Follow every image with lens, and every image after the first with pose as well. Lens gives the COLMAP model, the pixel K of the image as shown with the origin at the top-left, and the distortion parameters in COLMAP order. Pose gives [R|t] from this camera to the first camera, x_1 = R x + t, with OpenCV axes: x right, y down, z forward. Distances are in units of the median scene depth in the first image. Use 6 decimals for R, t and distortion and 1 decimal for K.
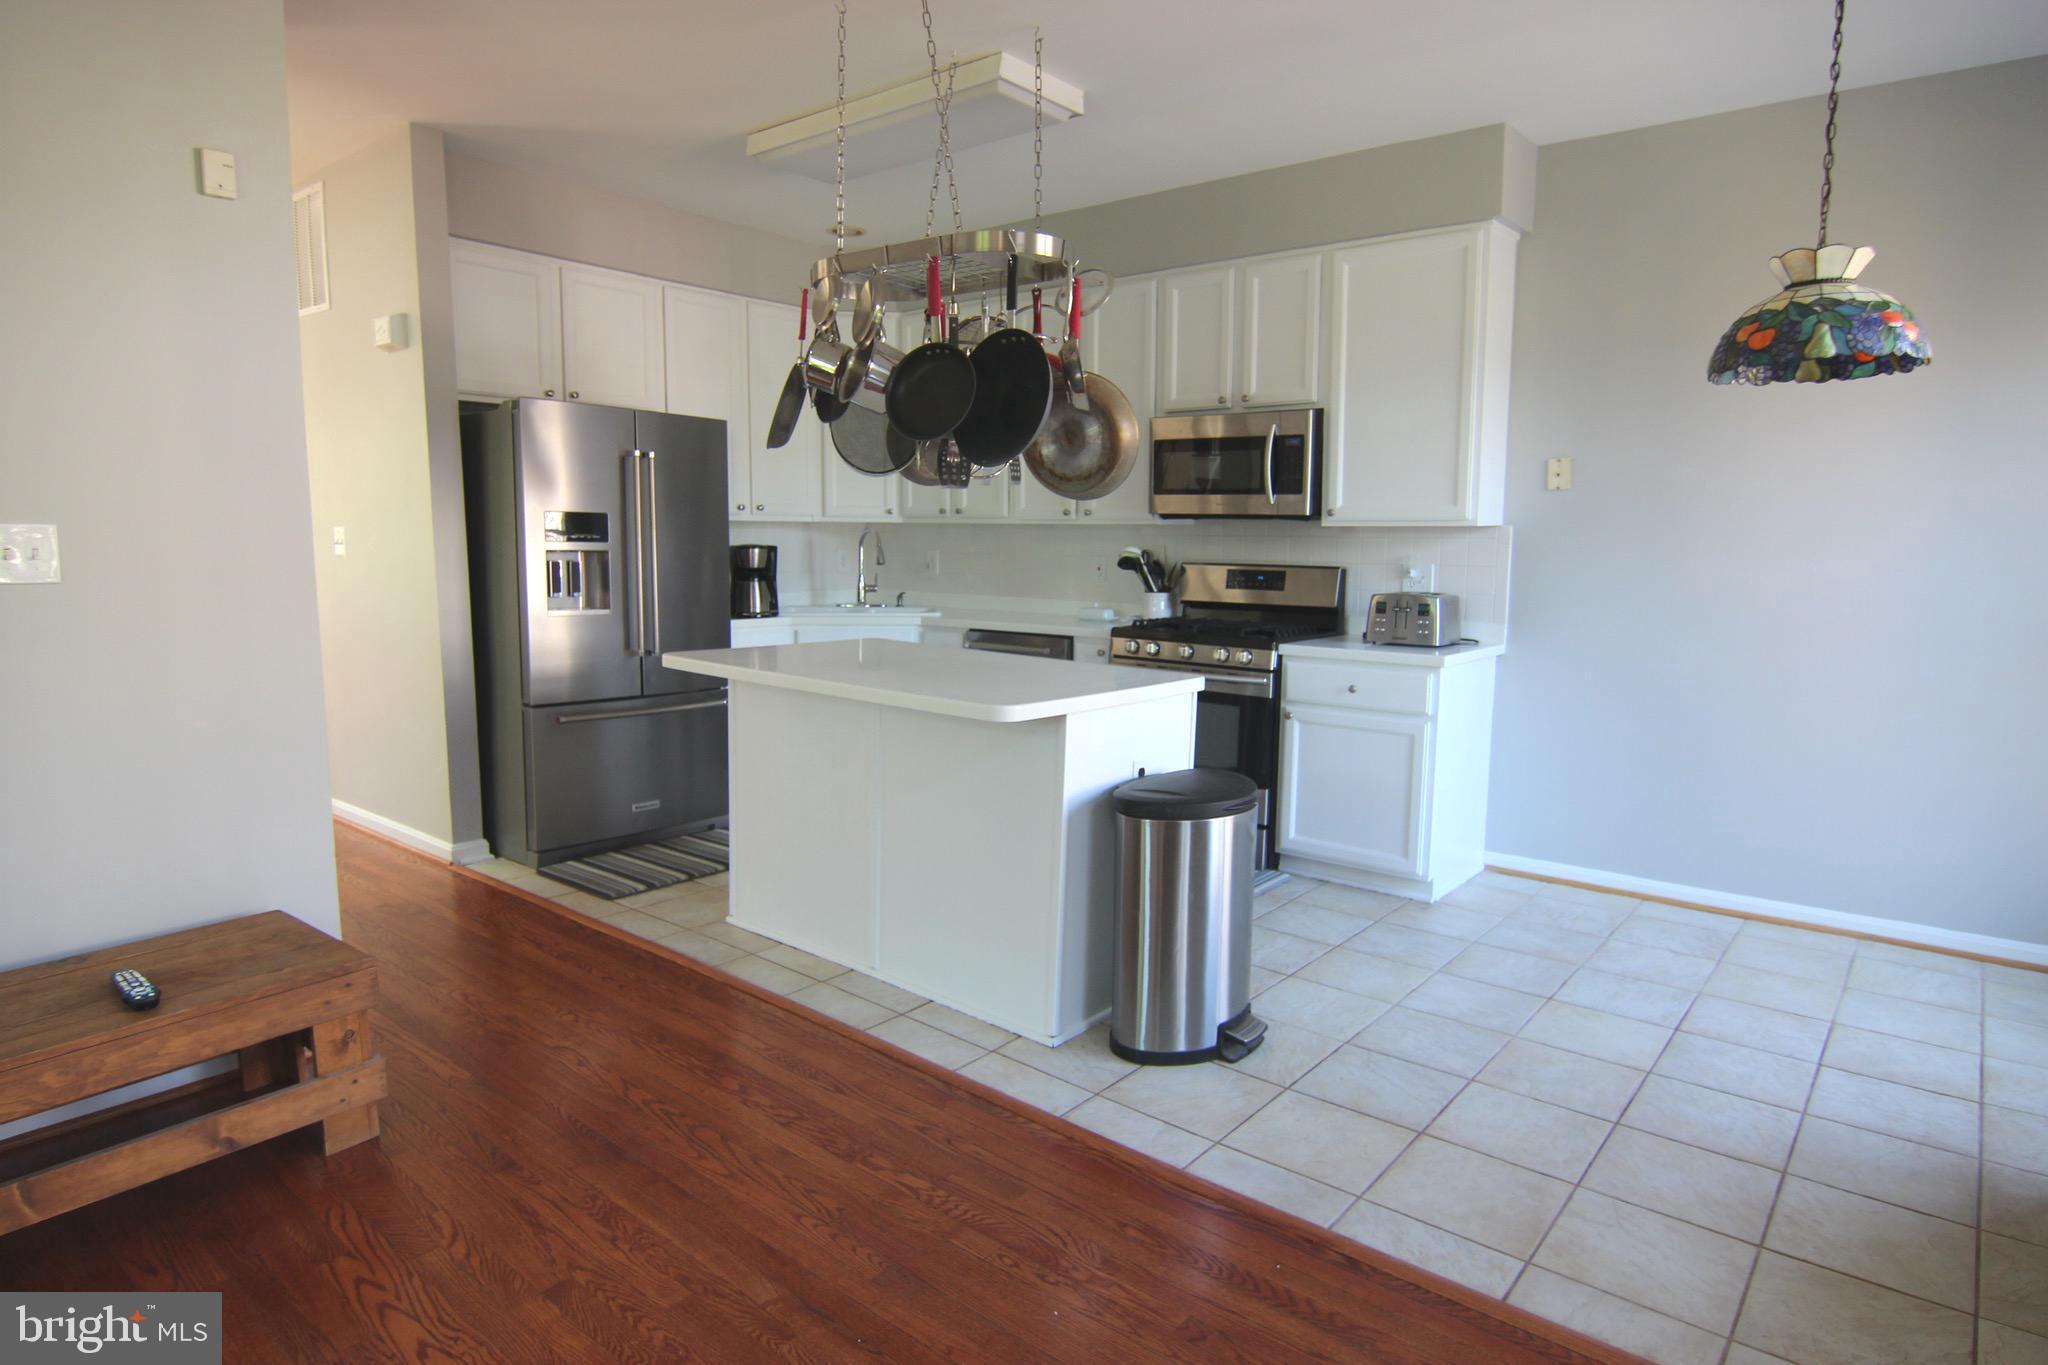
lens RADIAL K [[1157.7, 0, 1027.3], [0, 1157.7, 679.5], [0, 0, 1]] dist [-0.010870, -0.008178]
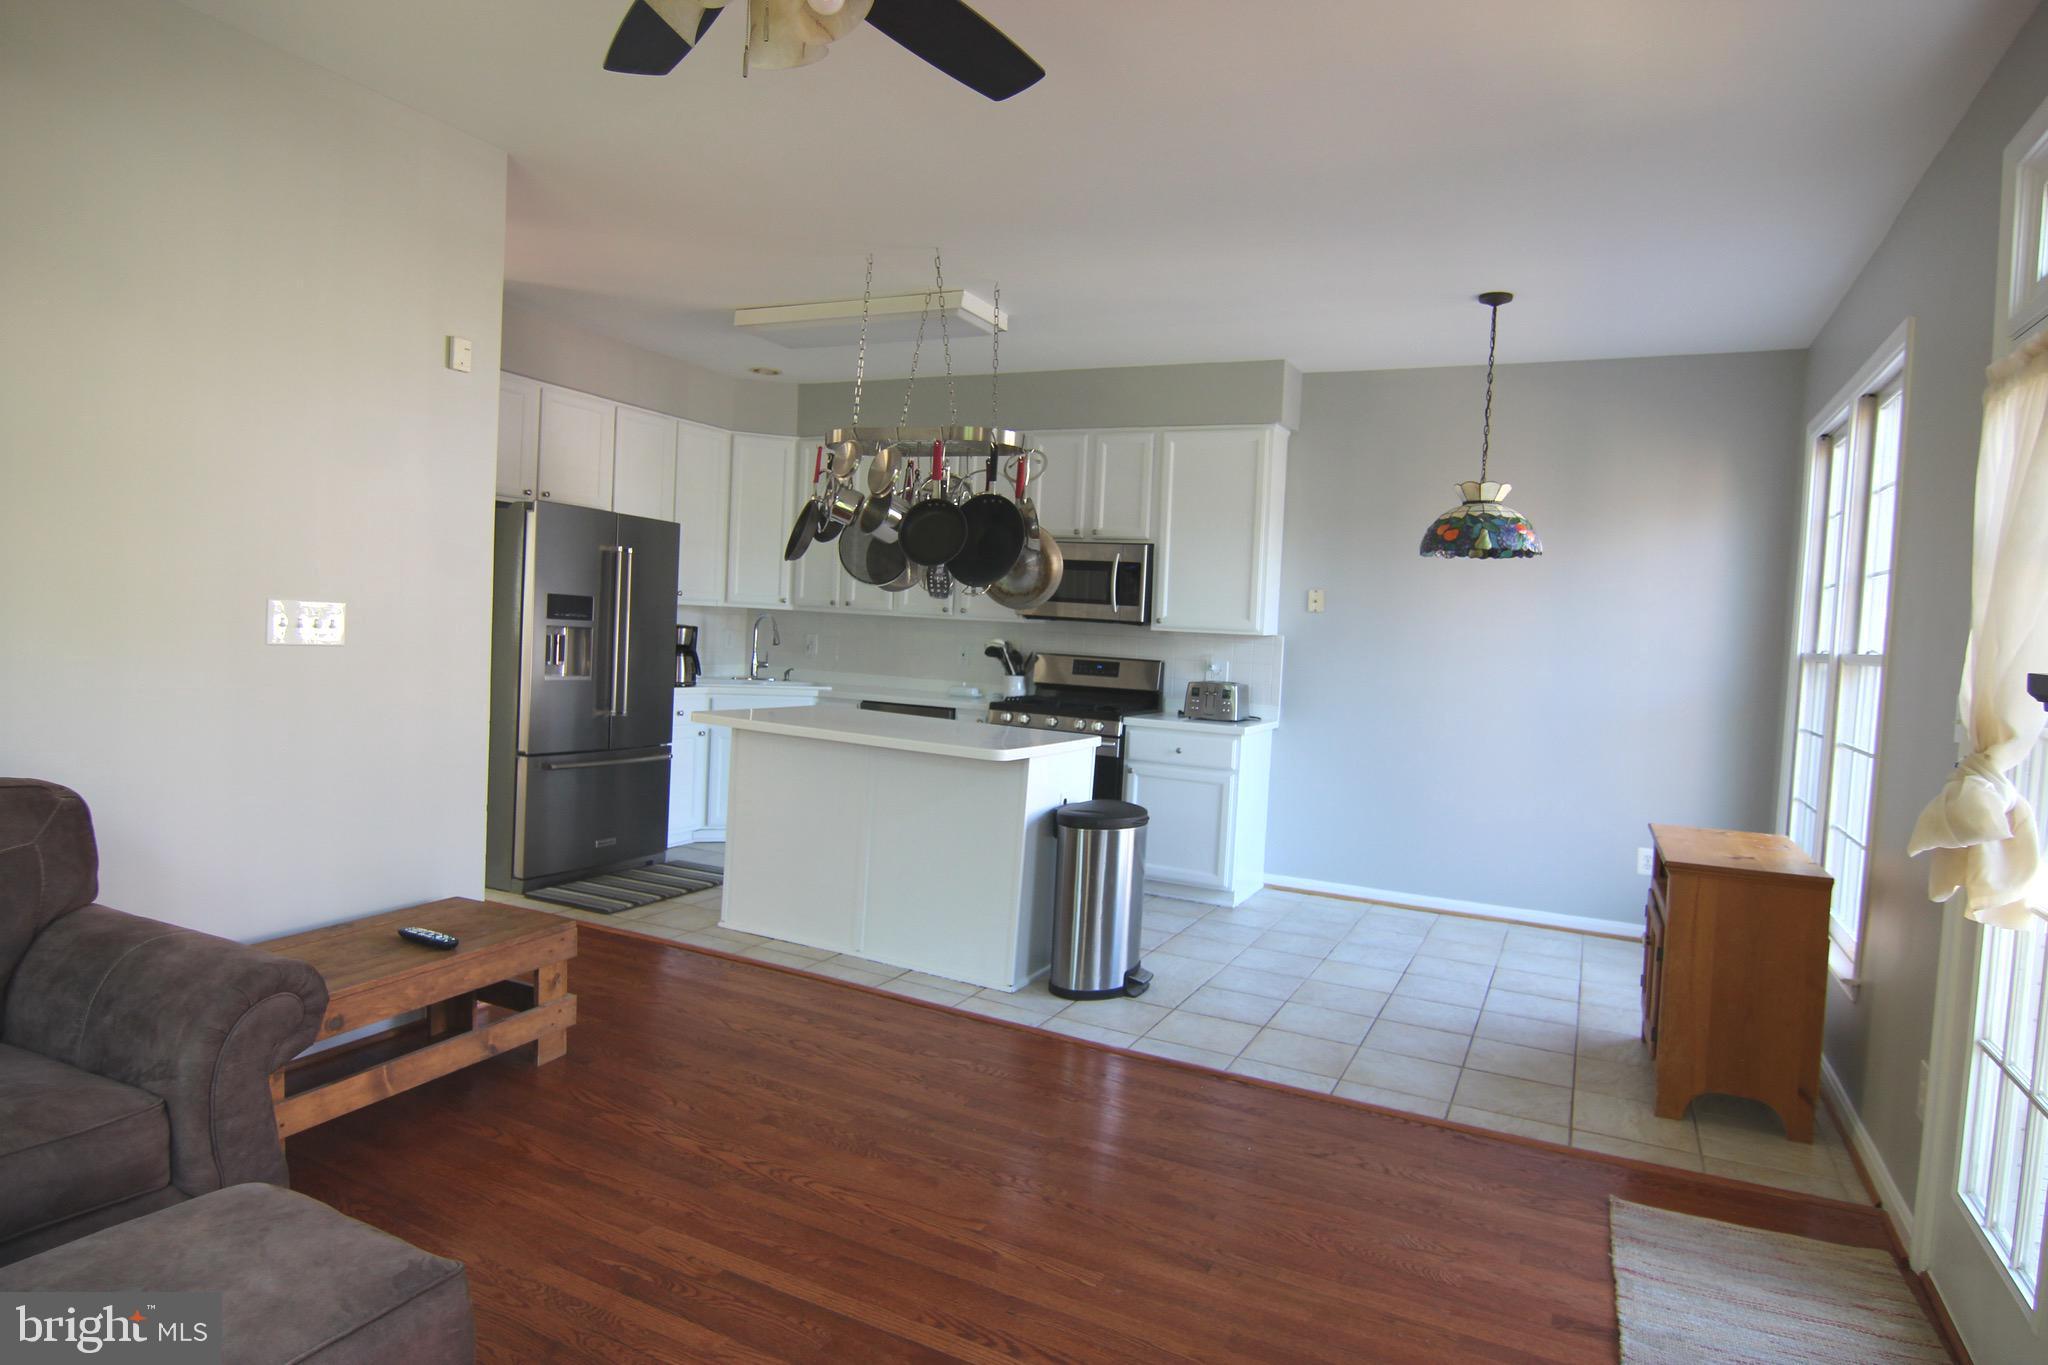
lens RADIAL K [[1157.7, 0, 1026.6], [0, 1157.7, 678.8], [0, 0, 1]] dist [-0.010870, -0.008178]
pose [[0.972620, 0.029310, 0.230543, -0.221007], [-0.012965, 0.997313, -0.072098, 0.025645], [-0.232037, 0.067135, 0.970387, -0.304150]]
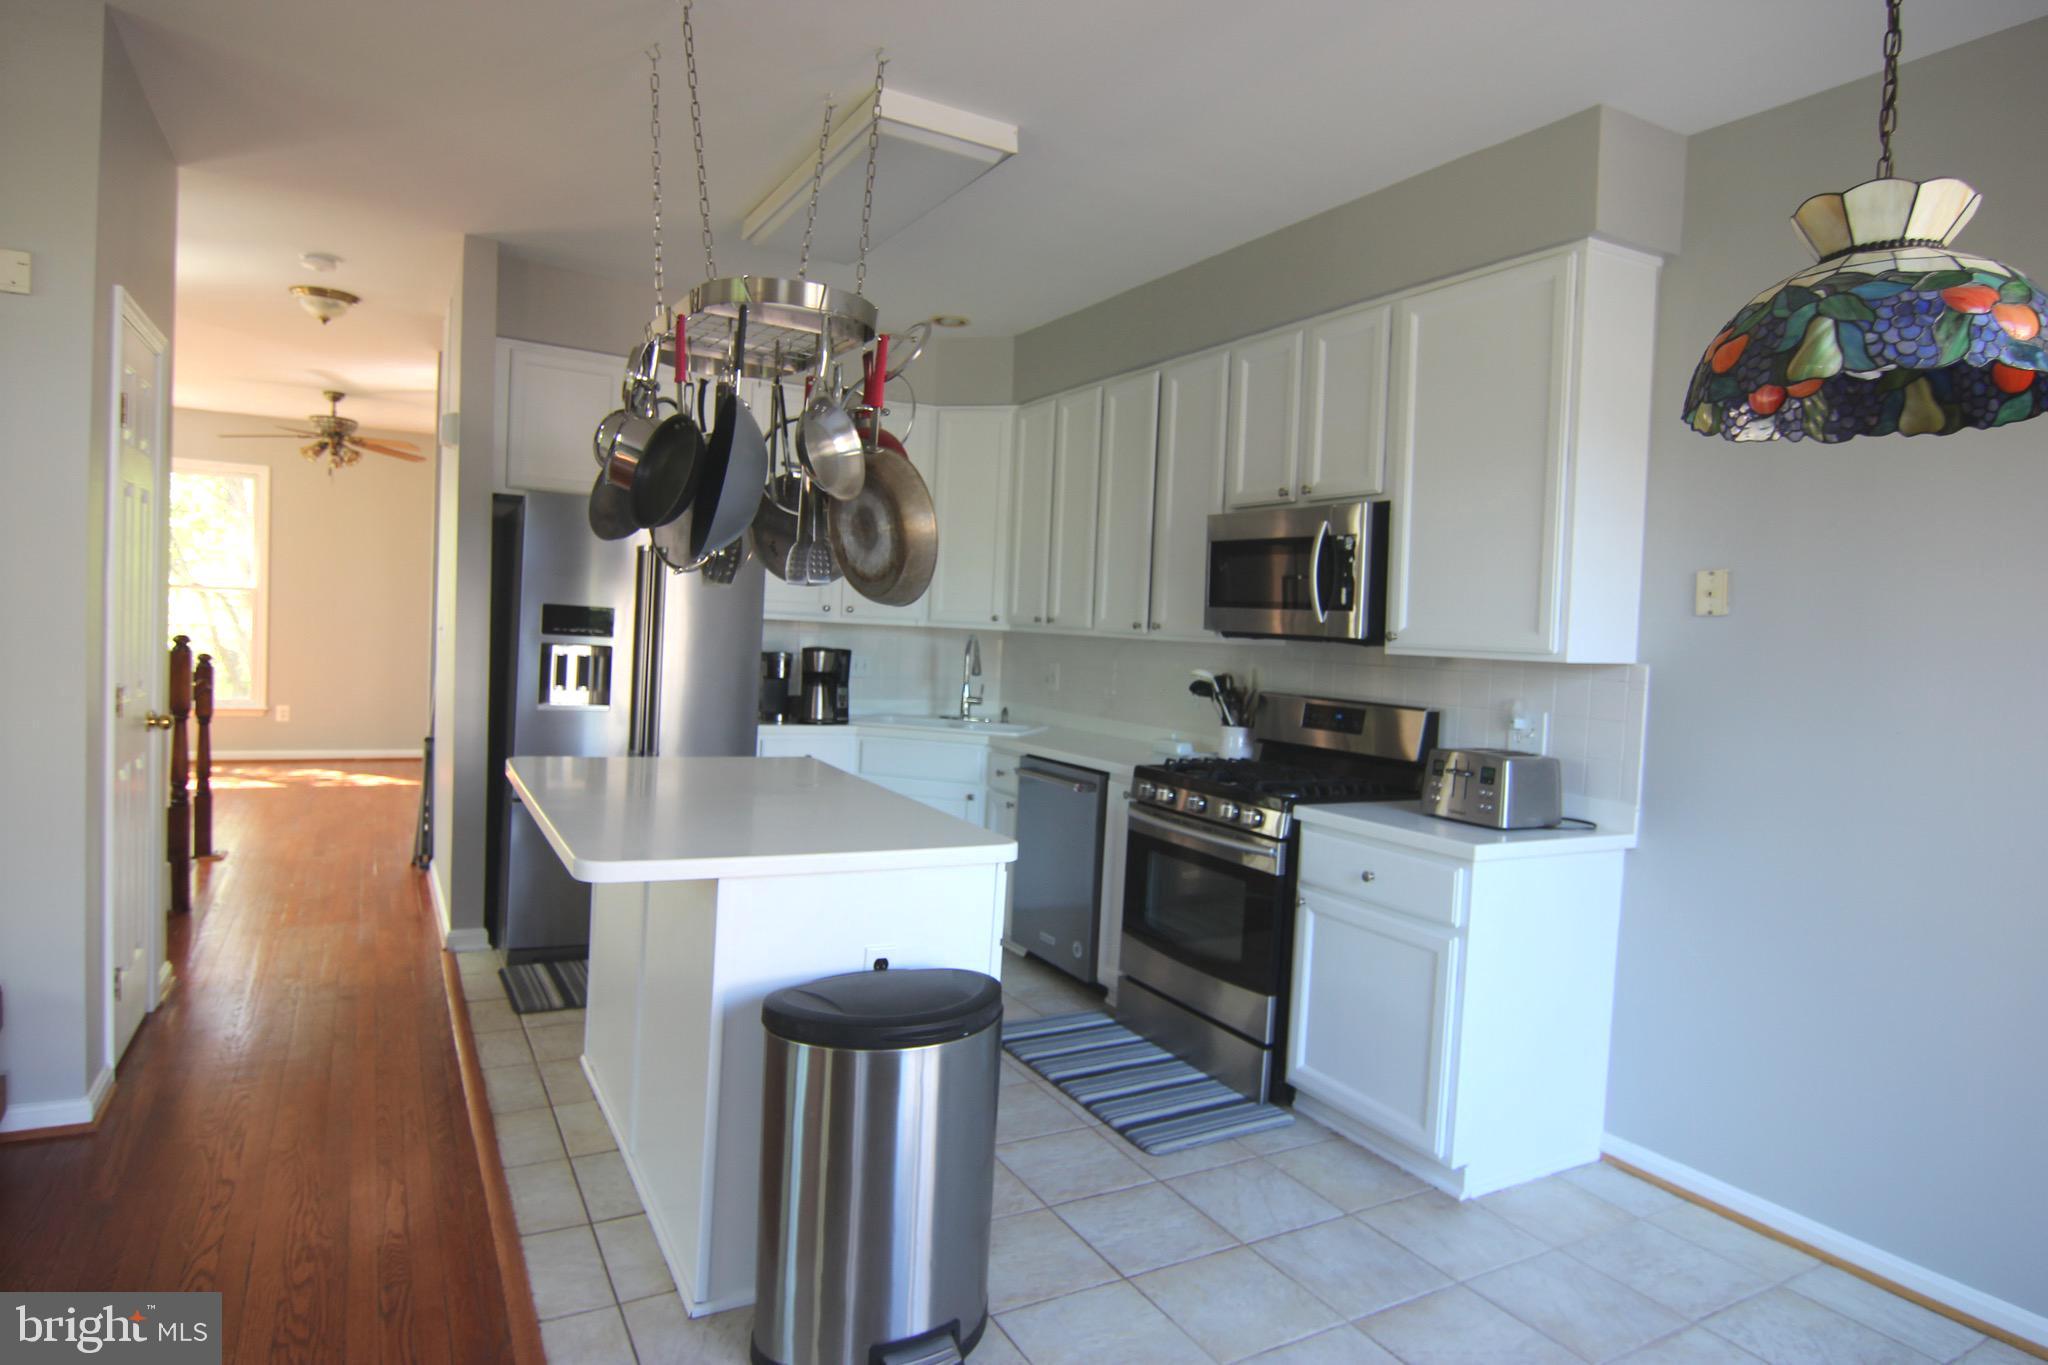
lens RADIAL K [[1157.7, 0, 1030.5], [0, 1157.7, 678.4], [0, 0, 1]] dist [-0.010870, -0.008178]
pose [[0.933485, 0.051876, -0.354844, 0.350823], [-0.085328, 0.993194, -0.079273, -0.041900], [0.348317, 0.104278, 0.931559, 0.244792]]
